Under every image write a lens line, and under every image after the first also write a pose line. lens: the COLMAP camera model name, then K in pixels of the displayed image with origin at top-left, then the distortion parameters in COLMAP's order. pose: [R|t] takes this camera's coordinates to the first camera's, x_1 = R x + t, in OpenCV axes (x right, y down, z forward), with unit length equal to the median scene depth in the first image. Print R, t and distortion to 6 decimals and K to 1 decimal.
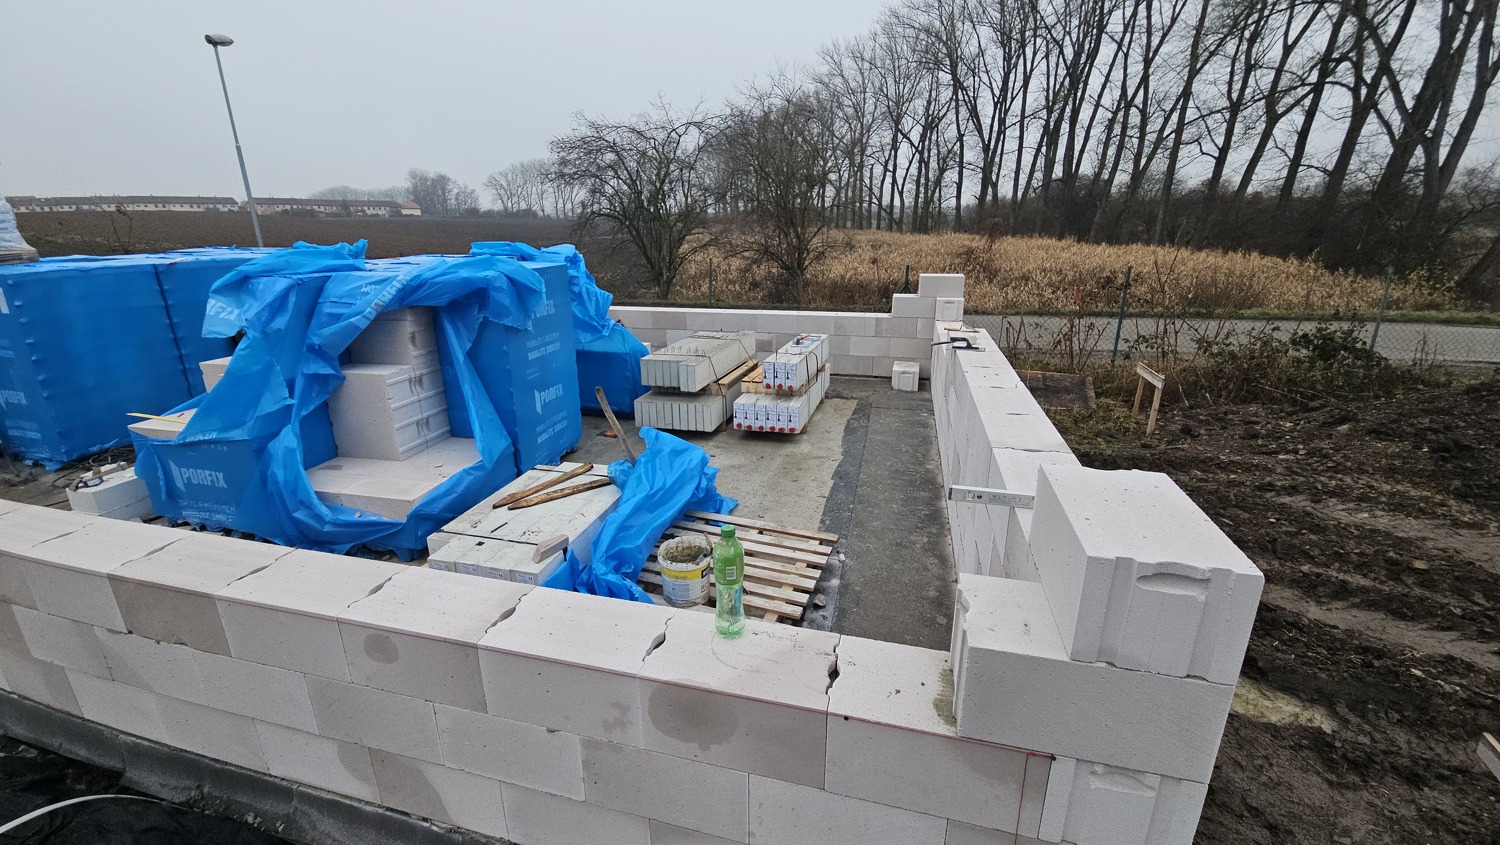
lens RADIAL K [[609.6, 0, 739.8], [0, 609.6, 411.7], [0, 0, 1]] dist [0.015338, -0.012331]
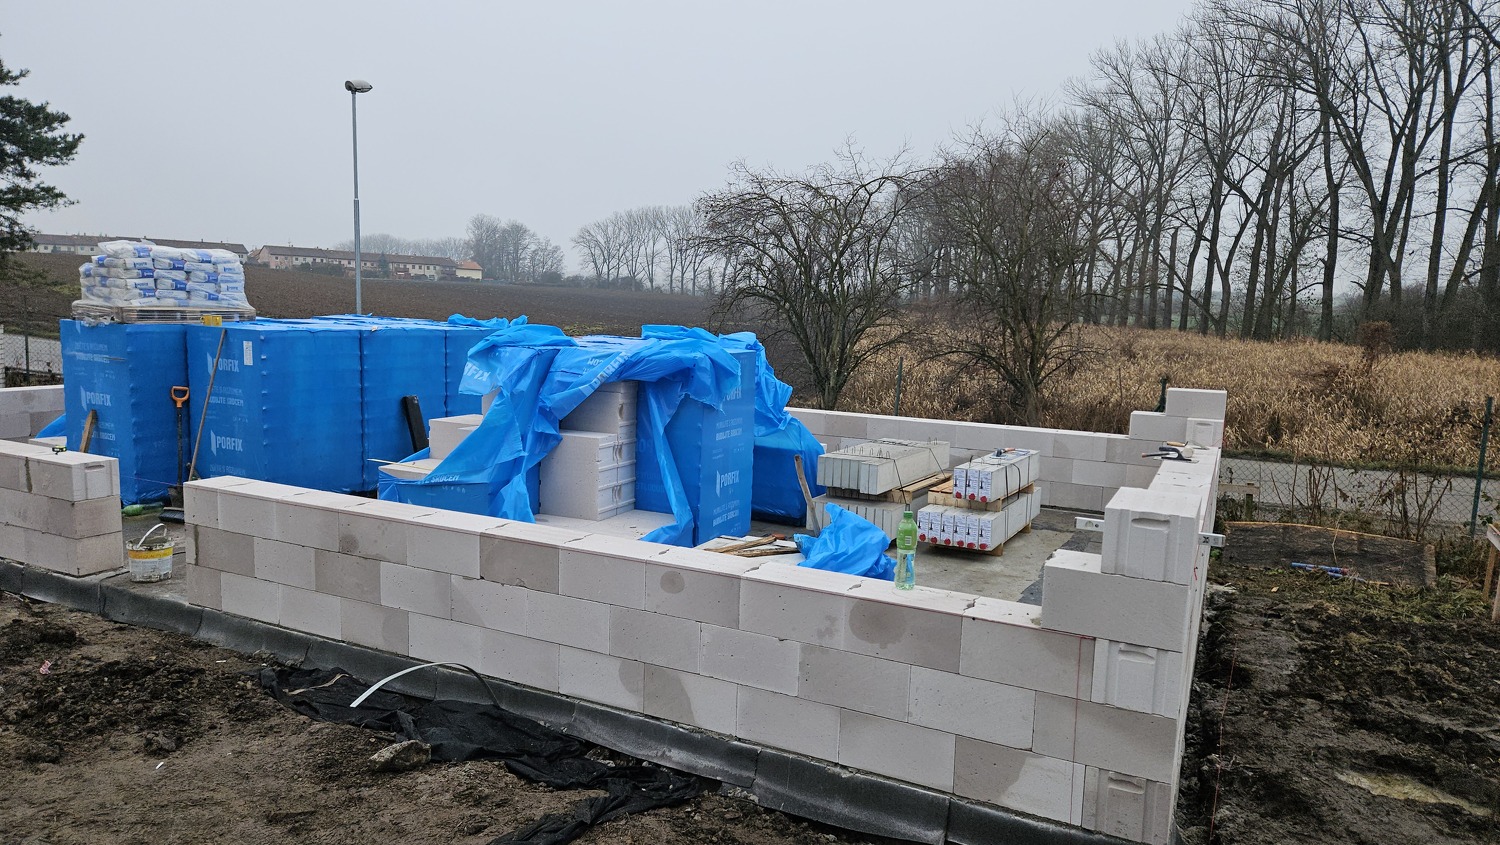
lens RADIAL K [[983.9, 0, 748.7], [0, 983.9, 435.9], [0, 0, 1]] dist [0.077056, -0.059030]
pose [[0.979339, 0.068738, -0.190183, 0.006353], [-0.099770, 0.982267, -0.158740, 0.058989], [0.175899, 0.174435, 0.968830, -0.208805]]
